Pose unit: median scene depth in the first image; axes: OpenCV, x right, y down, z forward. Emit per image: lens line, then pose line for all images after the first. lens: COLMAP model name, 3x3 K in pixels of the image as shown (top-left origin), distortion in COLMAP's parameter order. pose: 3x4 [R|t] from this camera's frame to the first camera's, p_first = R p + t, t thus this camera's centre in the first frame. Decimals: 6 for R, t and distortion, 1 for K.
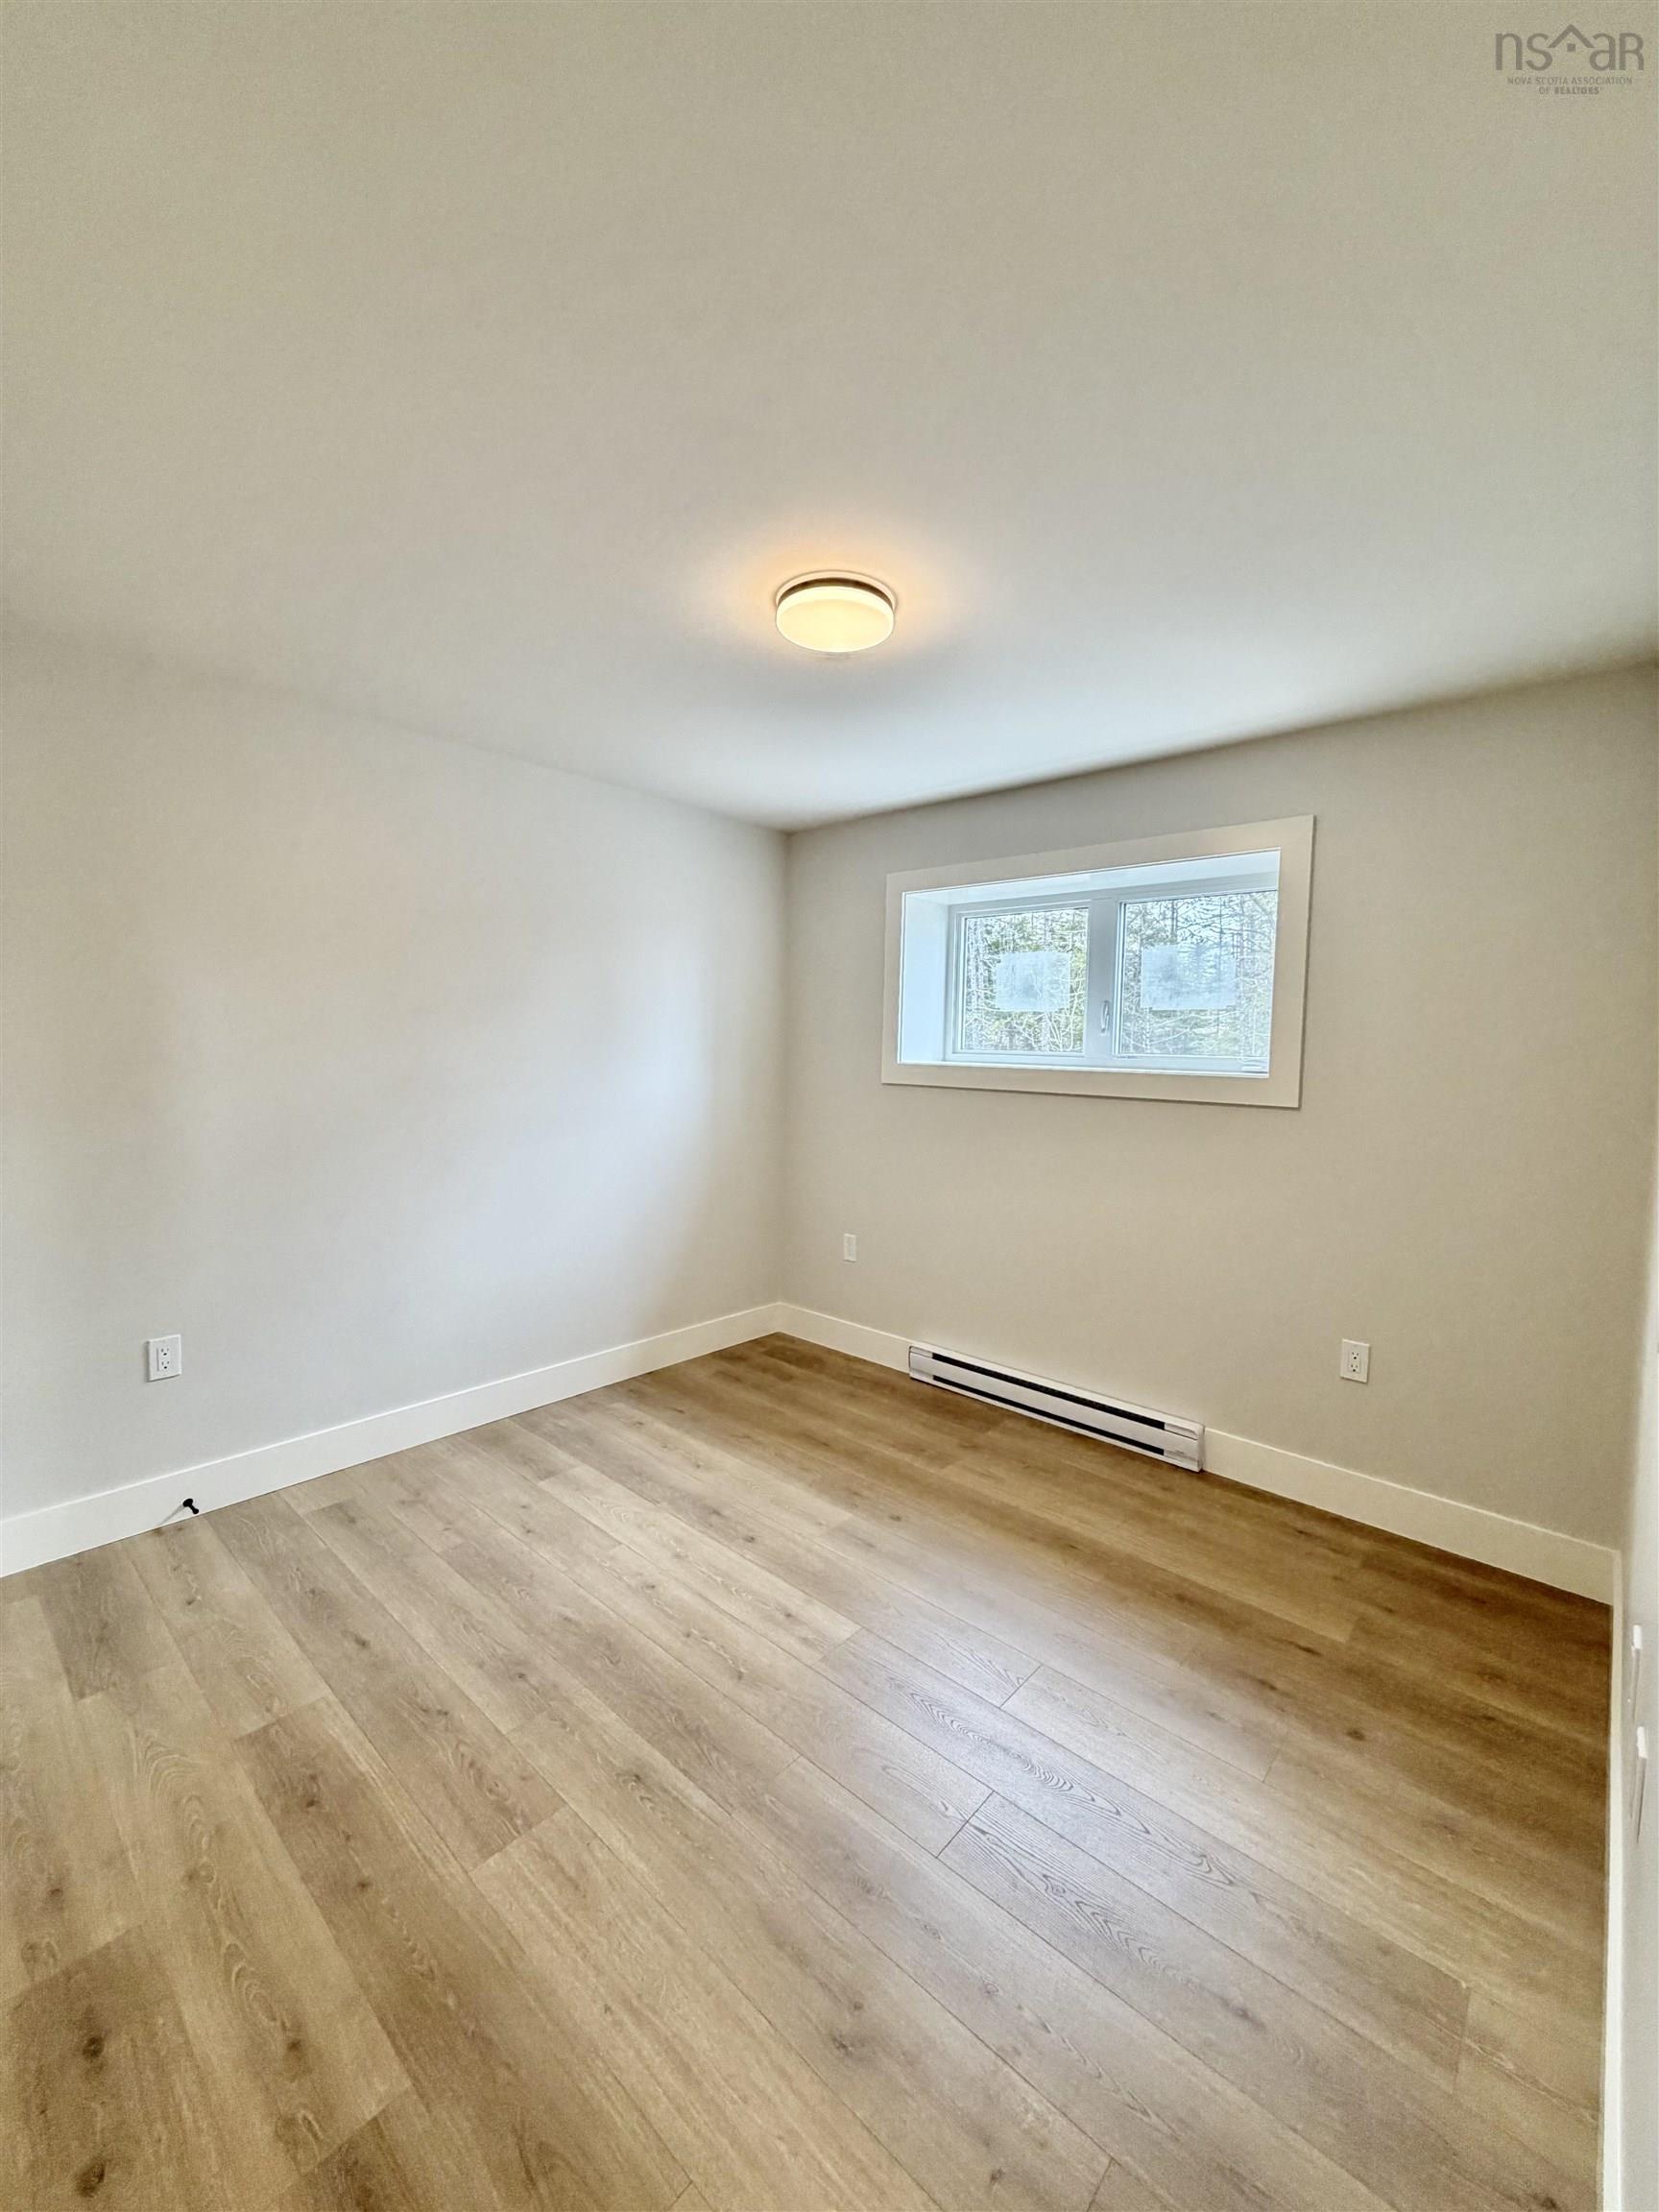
lens RADIAL K [[881.7, 0, 829.5], [0, 881.7, 1090.9], [0, 0, 1]] dist [-0.000908, 0.000108]
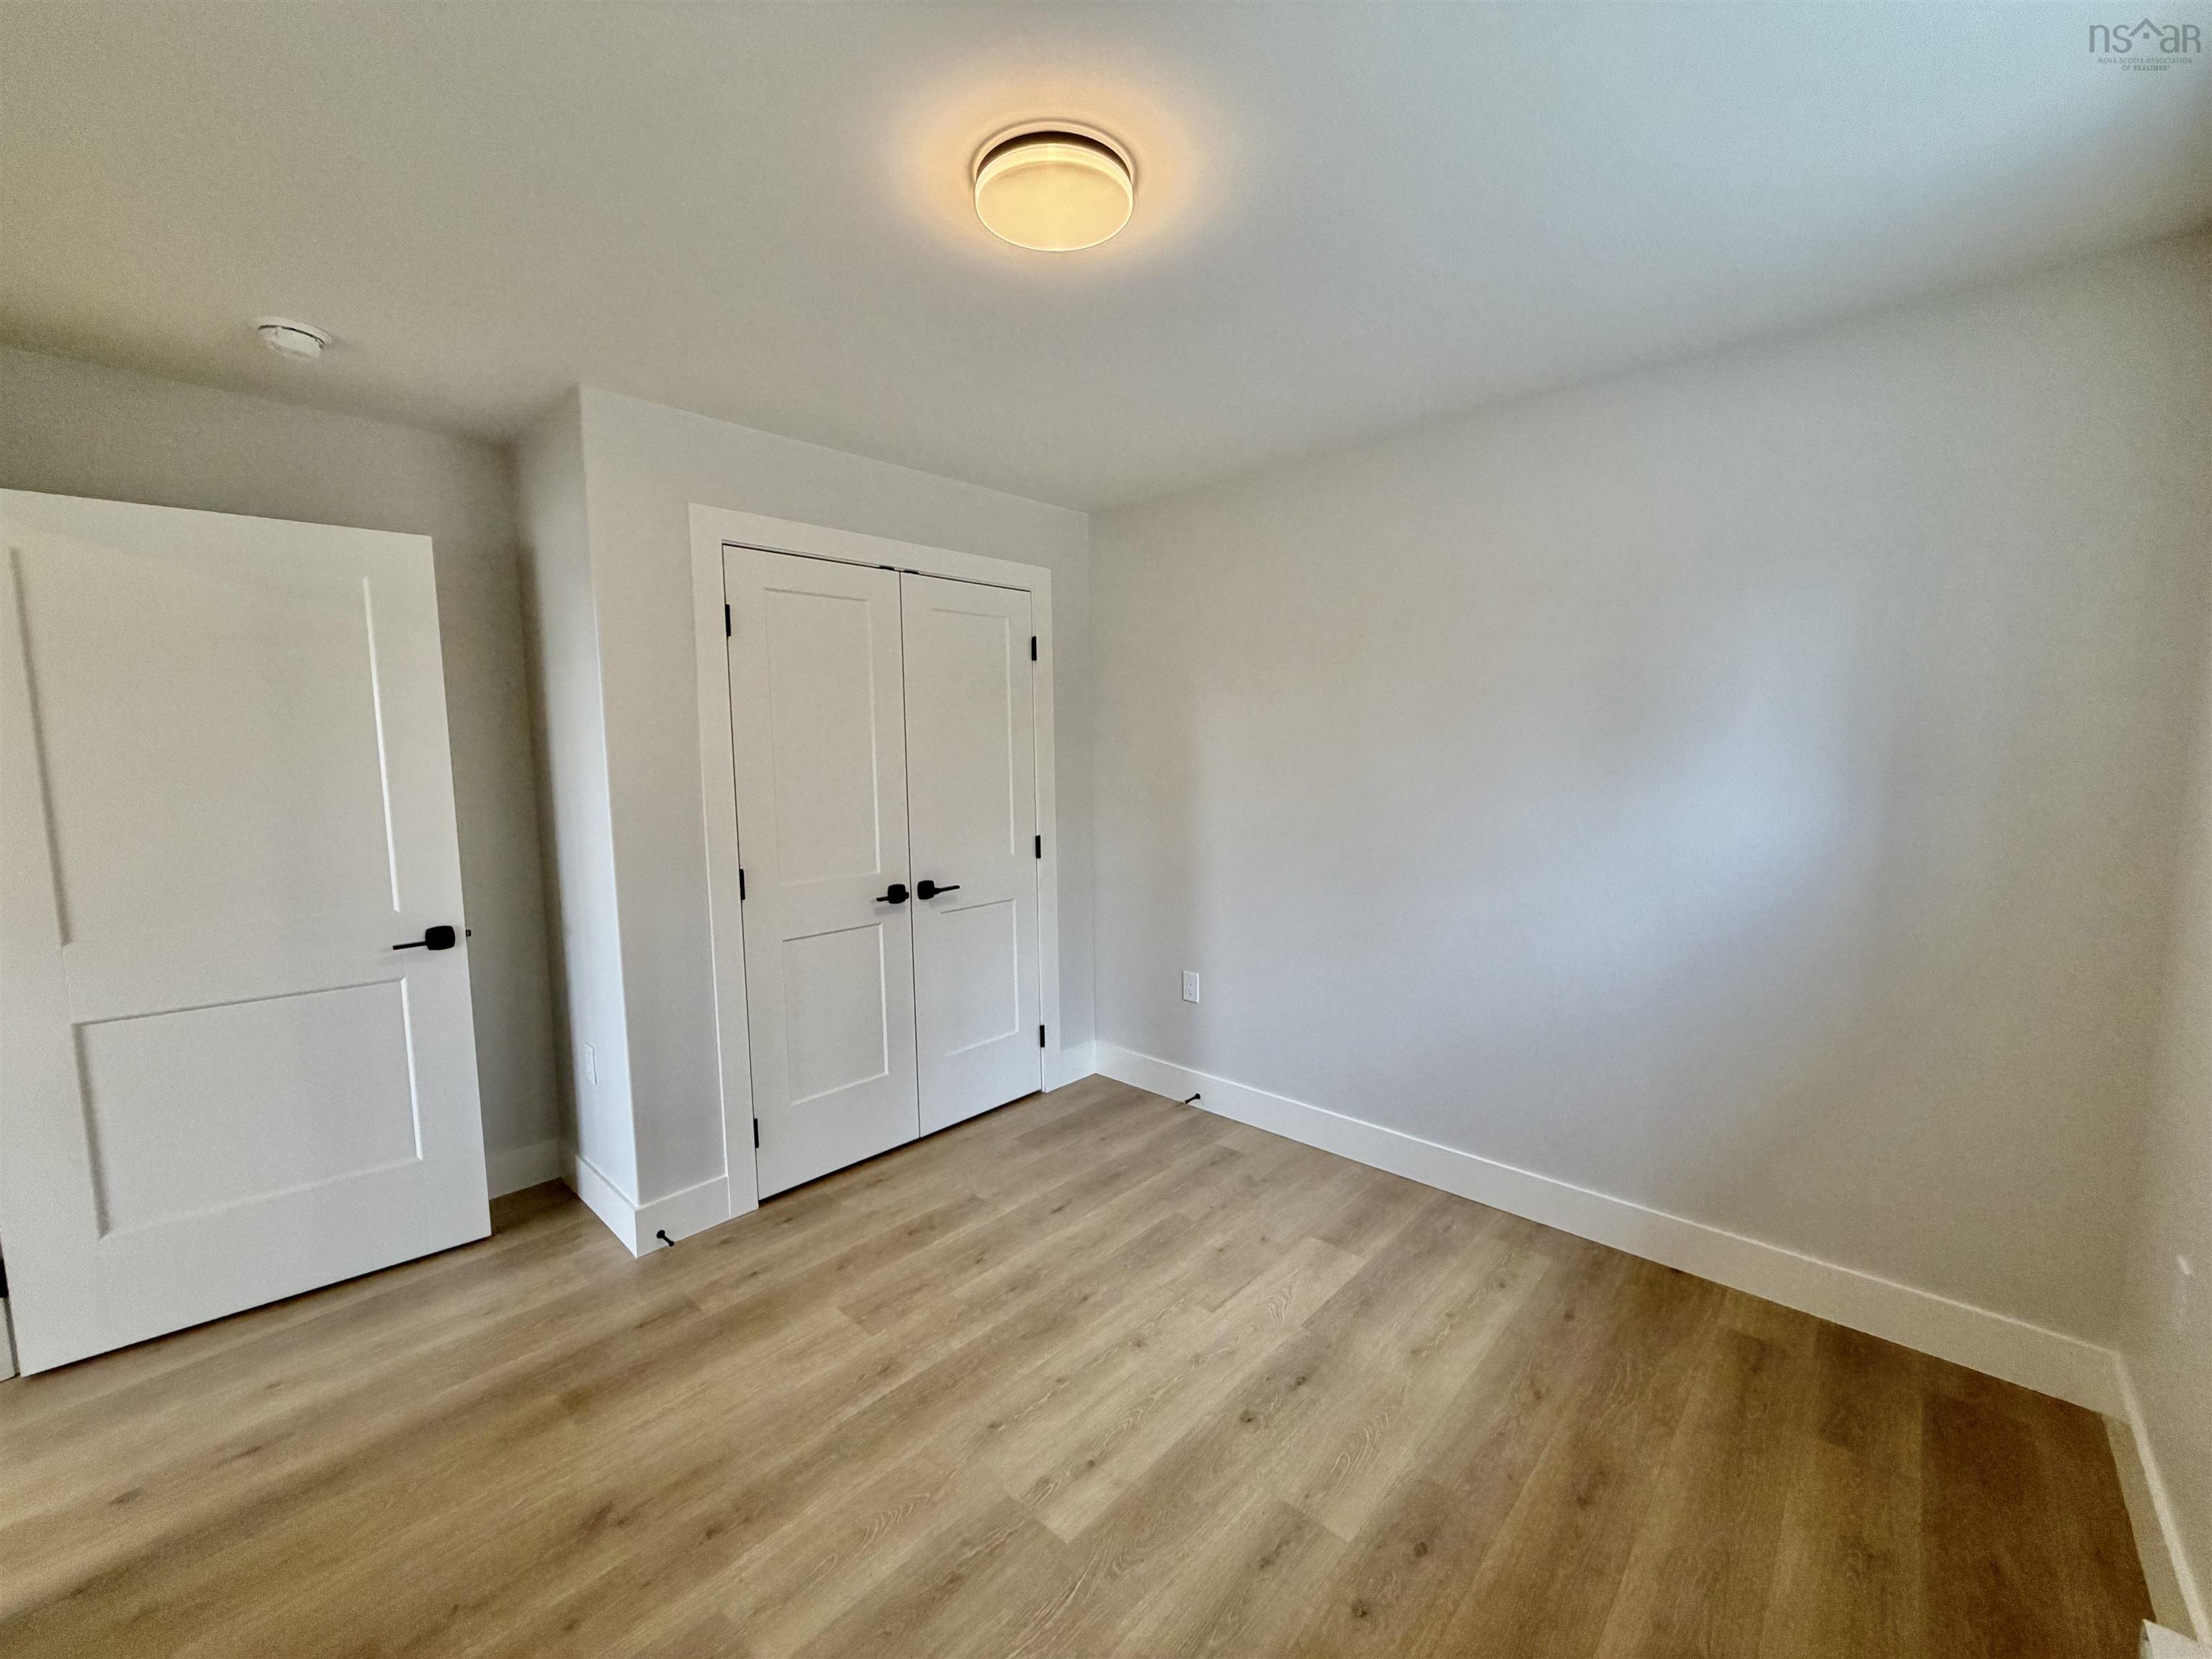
lens RADIAL K [[881.7, 0, 1102.0], [0, 881.7, 833.6], [0, 0, 1]] dist [-0.000908, 0.000108]
pose [[-0.020338, 0.071339, -0.997245, 0.596429], [-0.042127, 0.996504, 0.072145, -0.033587], [0.998905, 0.043478, -0.017262, 0.828552]]
